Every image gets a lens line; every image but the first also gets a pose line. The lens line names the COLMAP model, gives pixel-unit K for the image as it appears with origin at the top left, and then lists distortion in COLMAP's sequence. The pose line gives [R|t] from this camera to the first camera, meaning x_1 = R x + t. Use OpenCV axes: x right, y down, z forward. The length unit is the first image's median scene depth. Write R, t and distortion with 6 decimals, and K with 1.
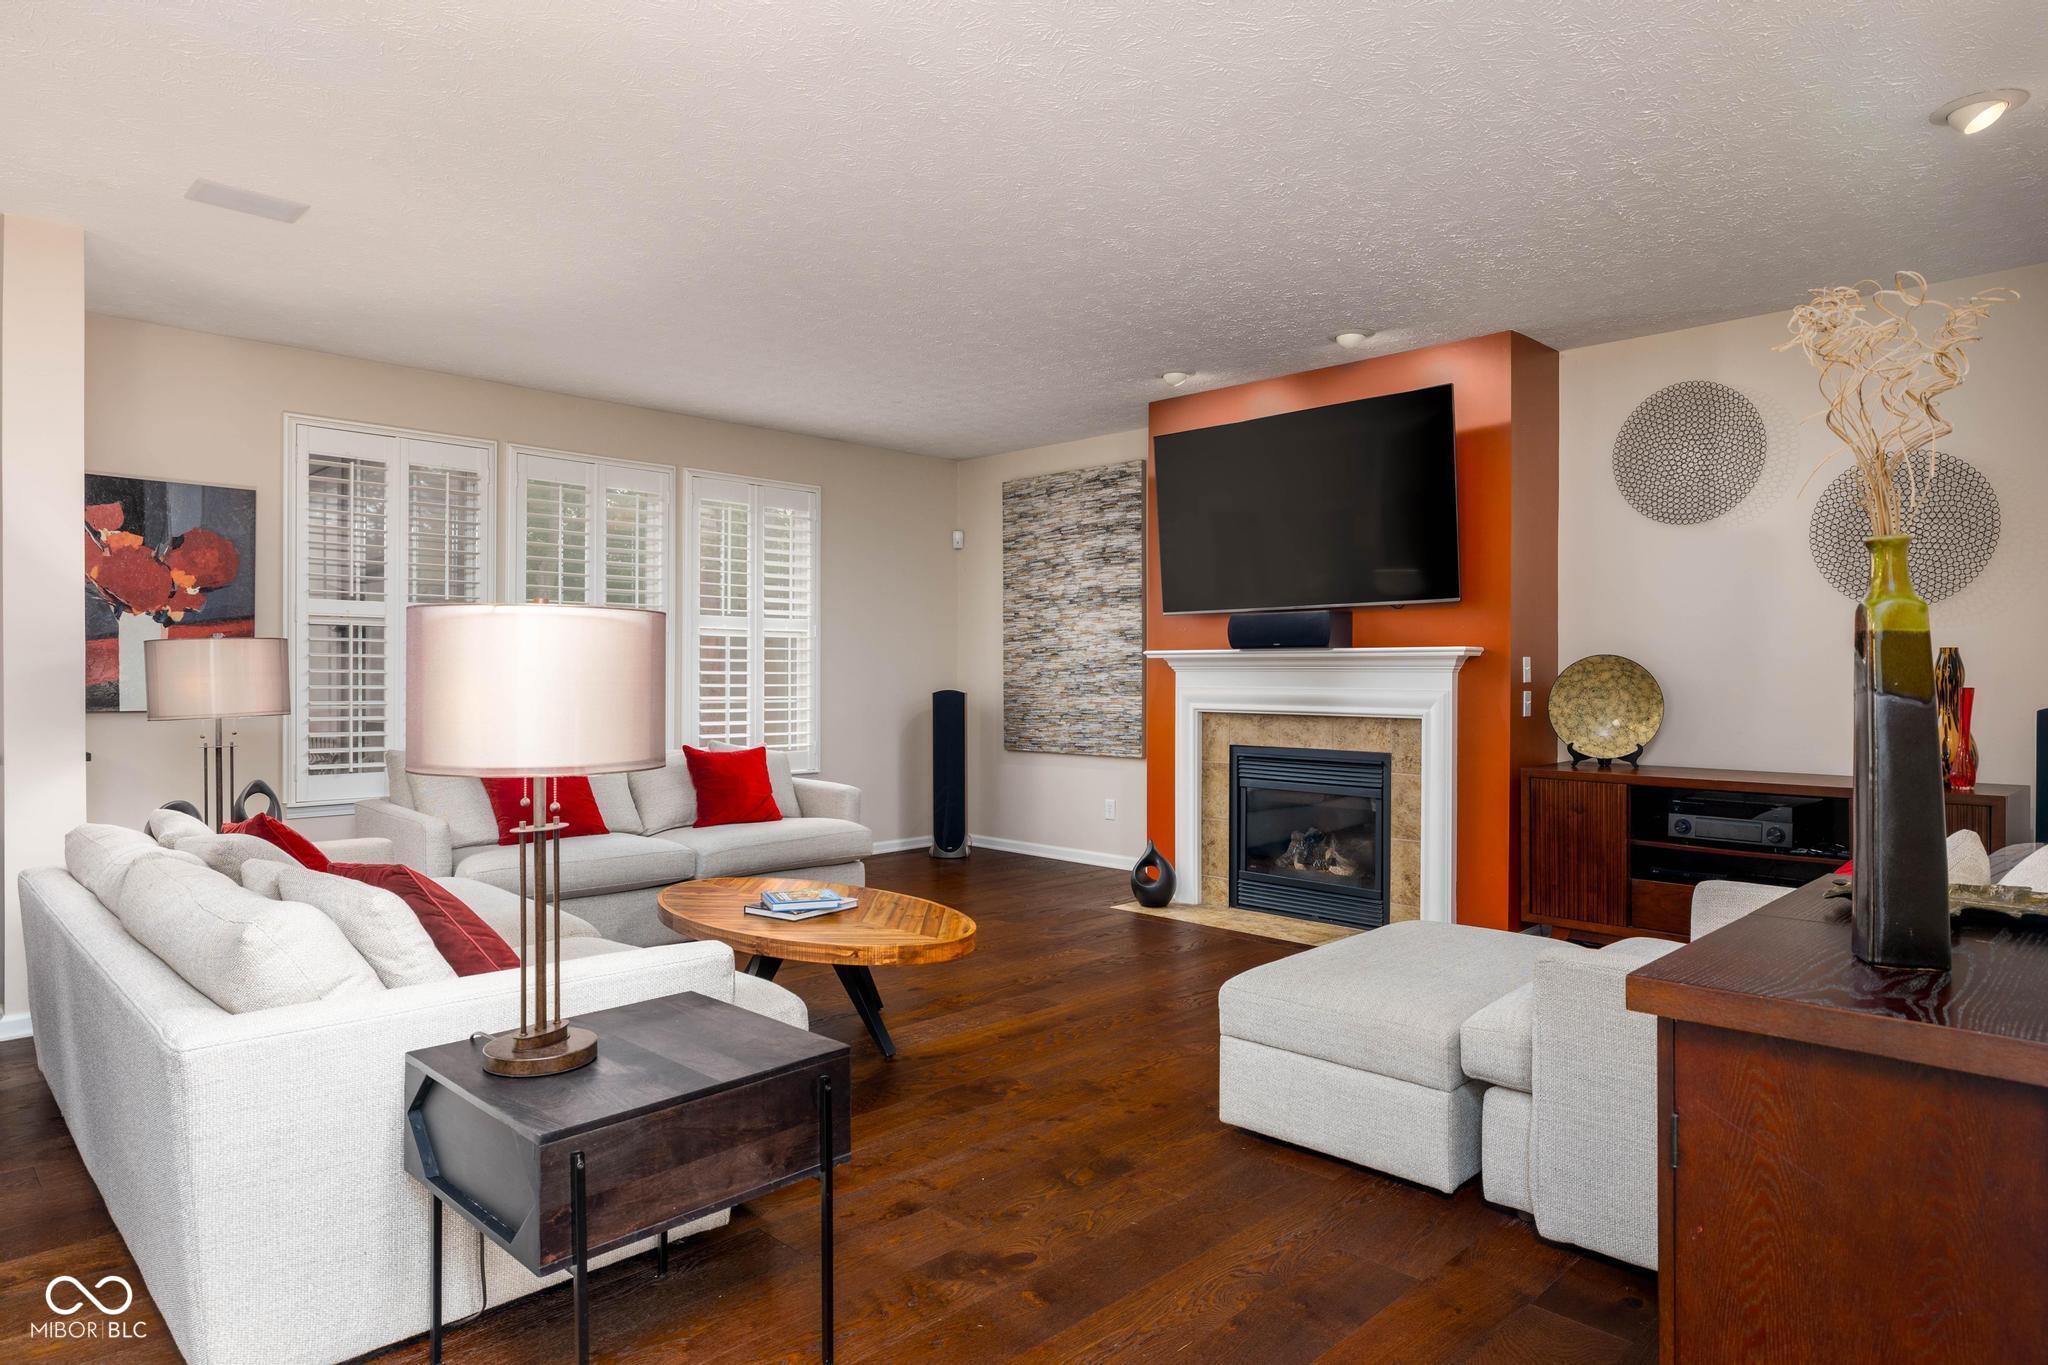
lens RADIAL K [[1196.7, 0, 1025.0], [0, 1196.7, 685.3], [0, 0, 1]] dist [-0.007946, 0.000165]
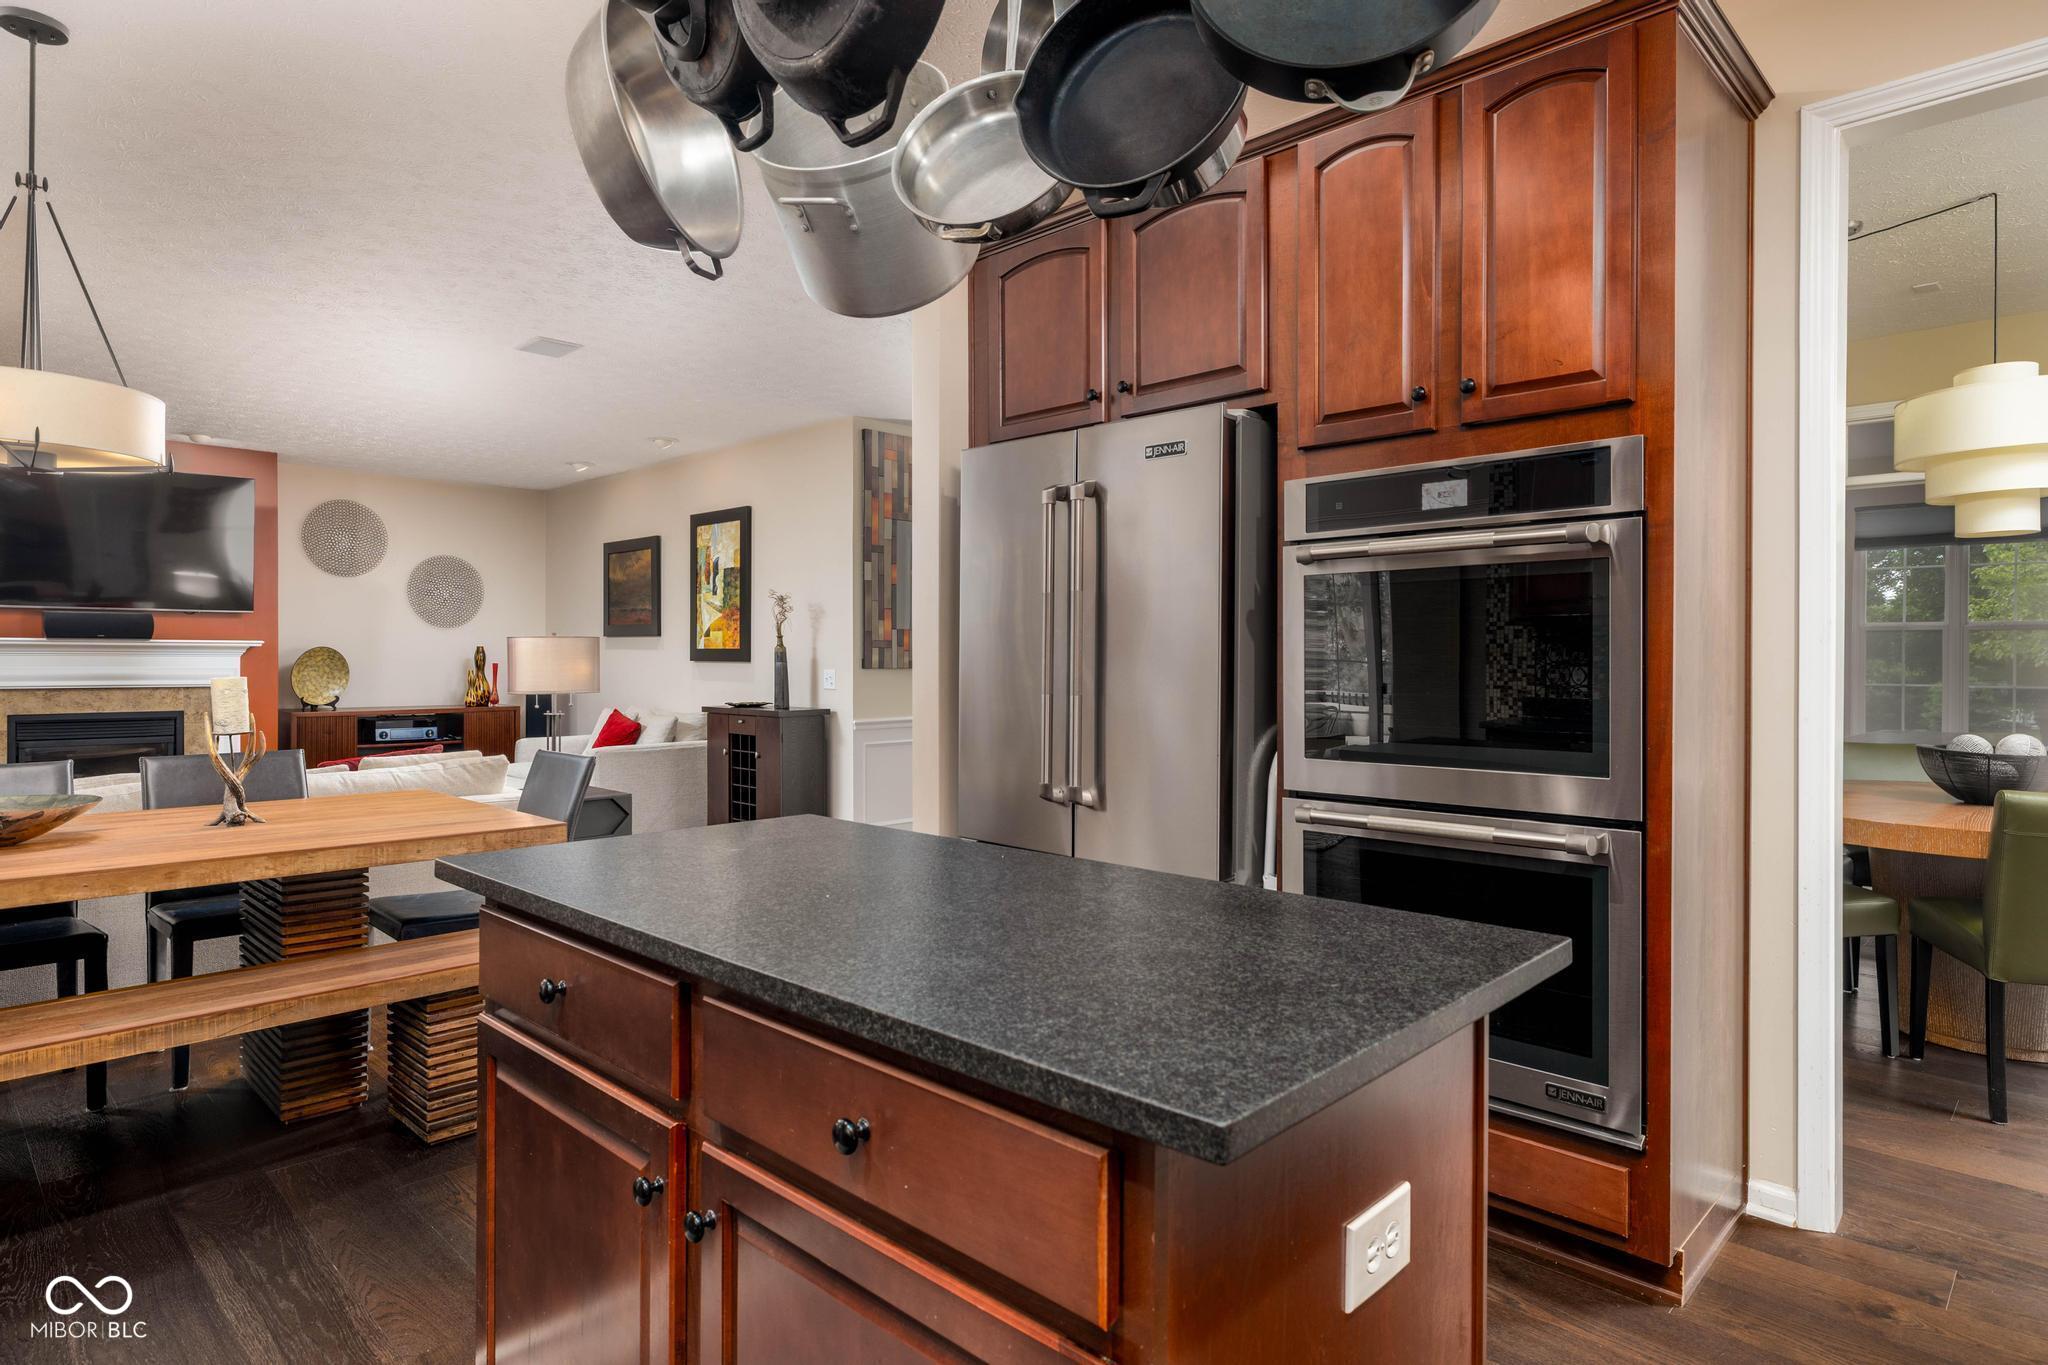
lens RADIAL K [[1139.0, 0, 1029.3], [0, 1139.0, 663.9], [0, 0, 1]] dist [0.003359, 0.001131]
pose [[0.003302, -0.005688, 0.999978, -1.083337], [0.007747, 0.999954, 0.005662, -0.001109], [-0.999965, 0.007728, 0.003346, -0.058350]]
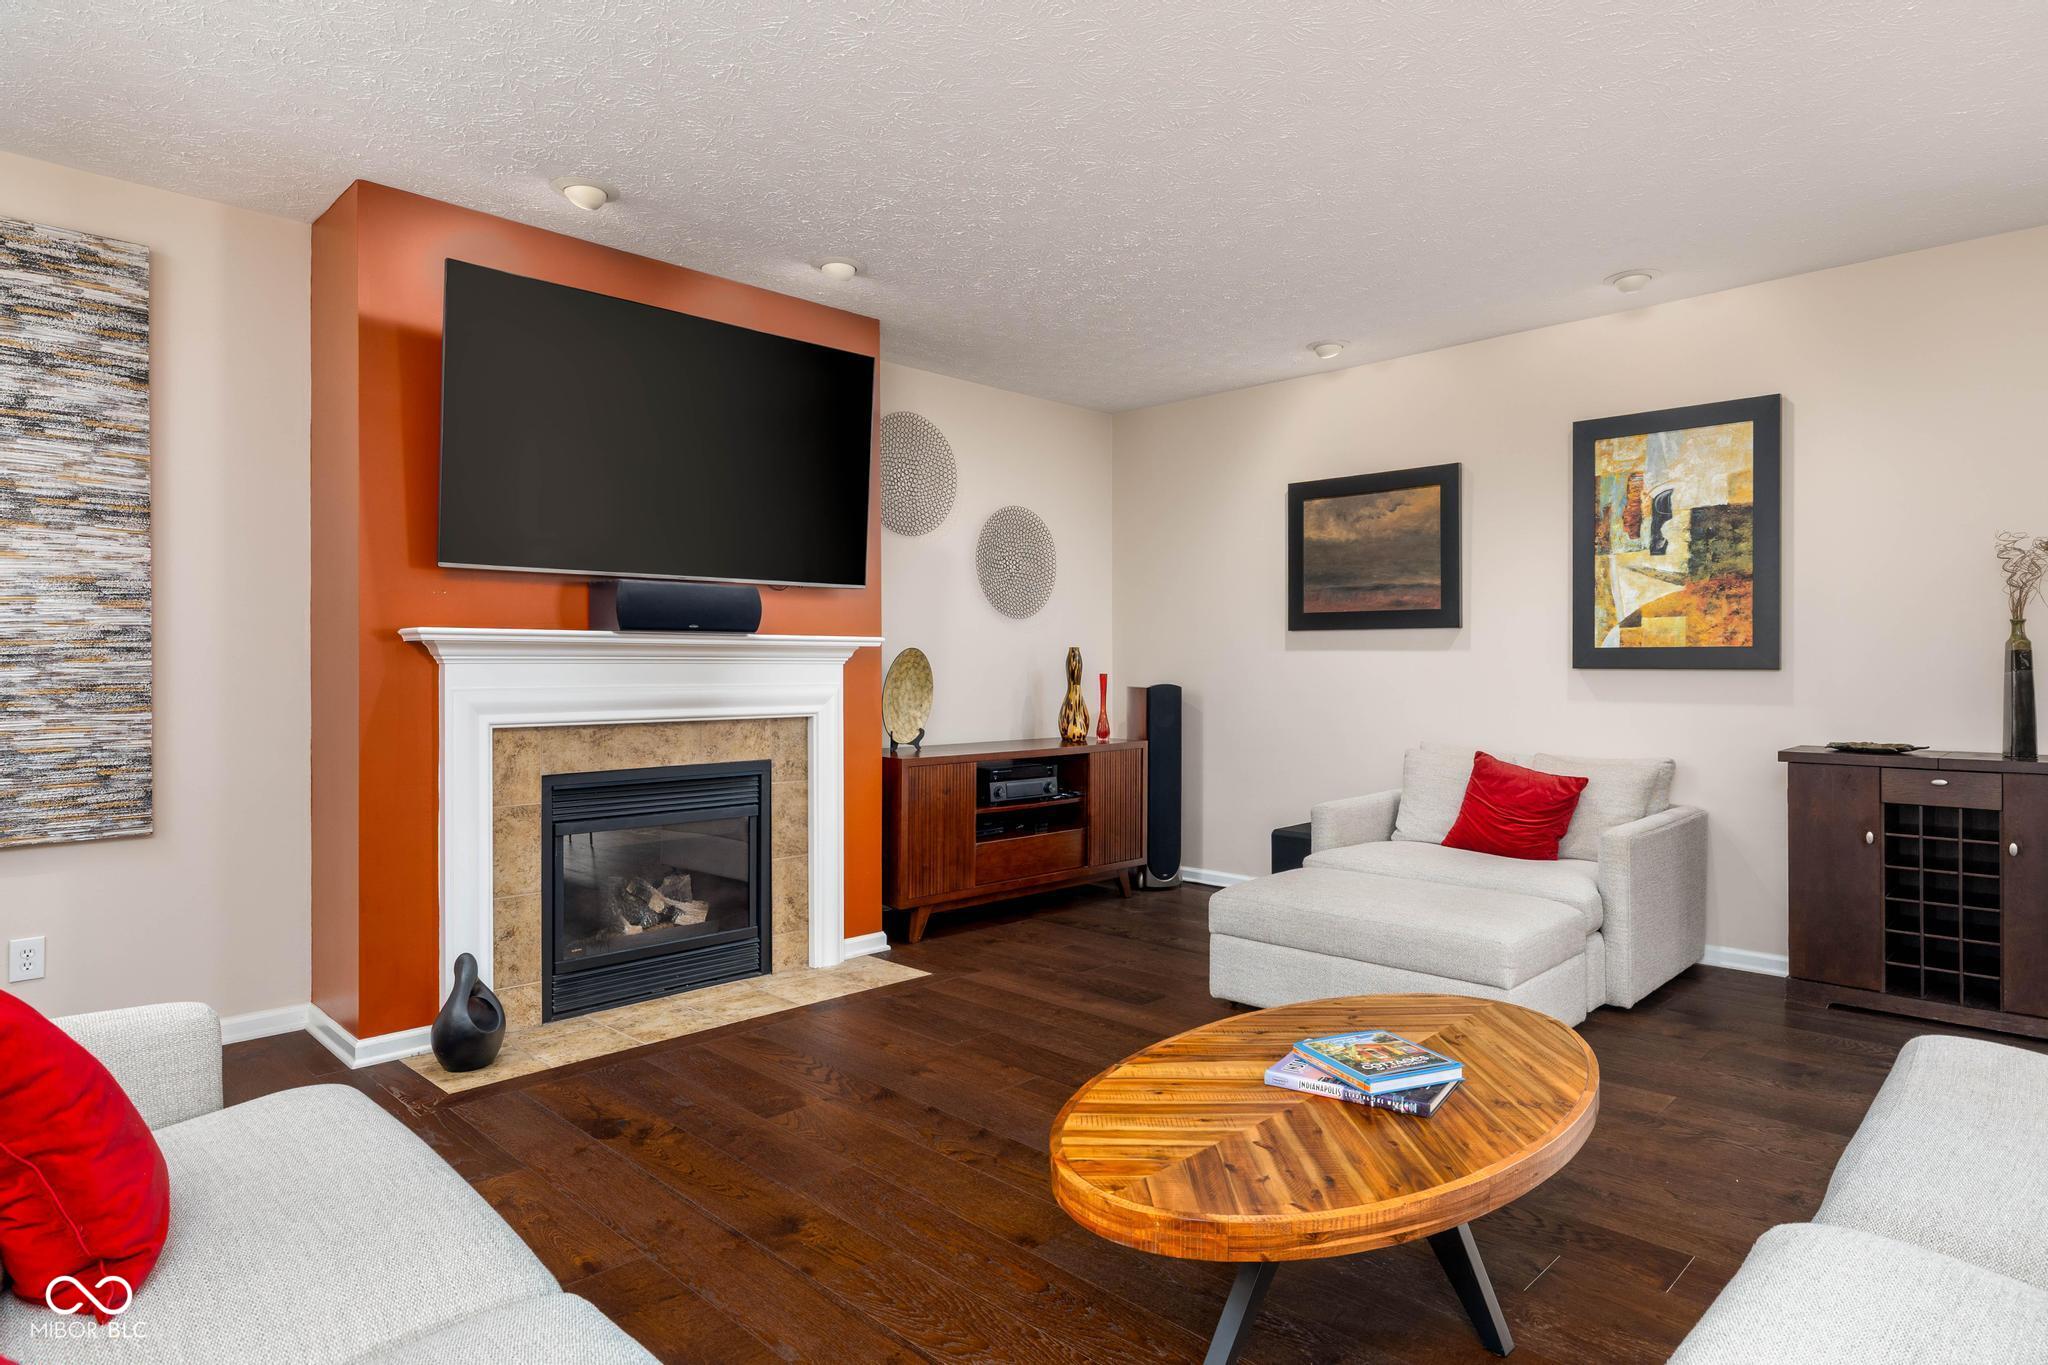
lens RADIAL K [[1139.0, 0, 1023.8], [0, 1139.0, 668.6], [0, 0, 1]] dist [0.003359, 0.001131]
pose [[-0.001340, -0.003558, 0.999993, -0.490440], [0.012427, 0.999916, 0.003574, -0.008274], [-0.999922, 0.012432, -0.001296, 0.798138]]
